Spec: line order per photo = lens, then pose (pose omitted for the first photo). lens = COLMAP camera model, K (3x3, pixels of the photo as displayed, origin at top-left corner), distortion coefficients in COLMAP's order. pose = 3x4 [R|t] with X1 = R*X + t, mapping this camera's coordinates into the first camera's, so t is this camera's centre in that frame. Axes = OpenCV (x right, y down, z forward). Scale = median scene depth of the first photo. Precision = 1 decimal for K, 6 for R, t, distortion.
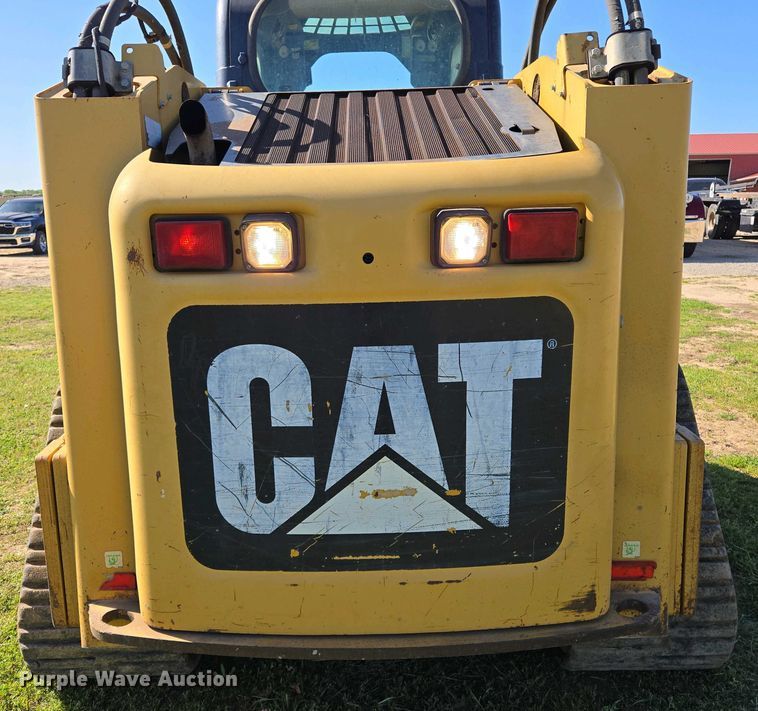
lens RADIAL K [[659.4, 0, 350.3], [0, 659.4, 364.0], [0, 0, 1]] dist [0.061410, -0.010740]
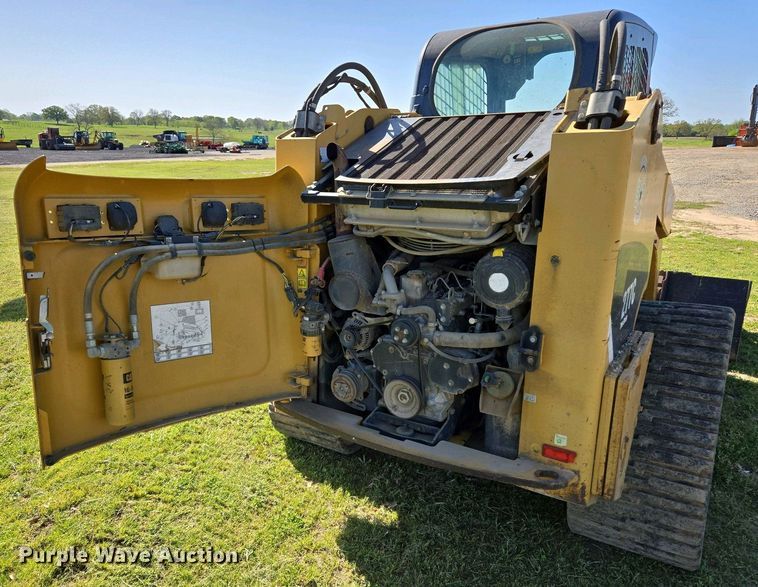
lens RADIAL K [[579.4, 0, 367.1], [0, 579.4, 309.4], [0, 0, 1]] dist [0.077832, -0.046132]
pose [[0.843688, 0.159742, -0.512517, 0.791060], [-0.127944, 0.987024, 0.097021, -0.097046], [0.521365, -0.016282, 0.853179, -0.393093]]
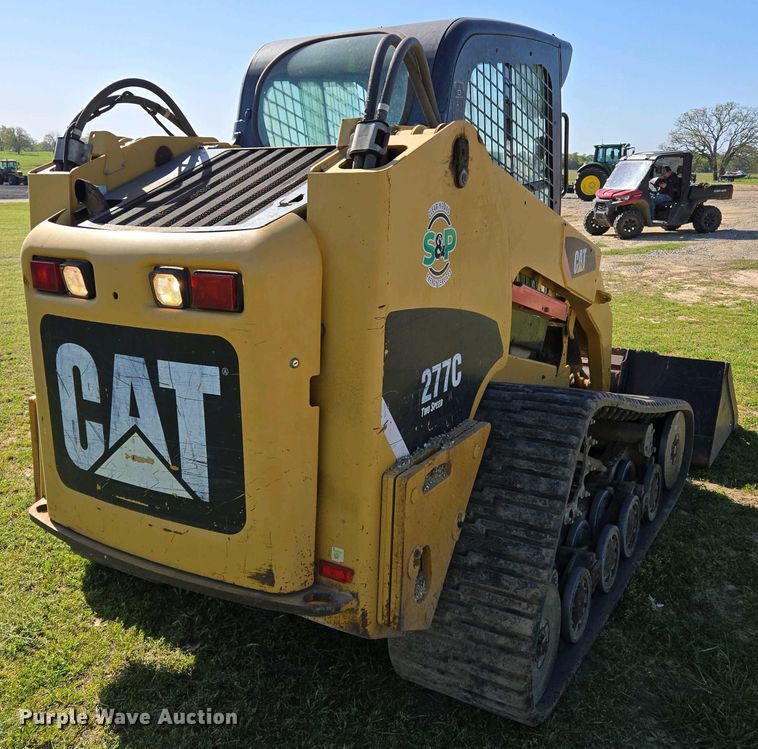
lens RADIAL K [[801.1, 0, 375.6], [0, 801.1, 383.9], [0, 0, 1]] dist [0.072295, 0.000000]
pose [[0.838252, 0.150992, -0.523961, 1.374889], [-0.132923, 0.988493, 0.072204, -0.158455], [0.528834, 0.009121, 0.848676, -0.212224]]
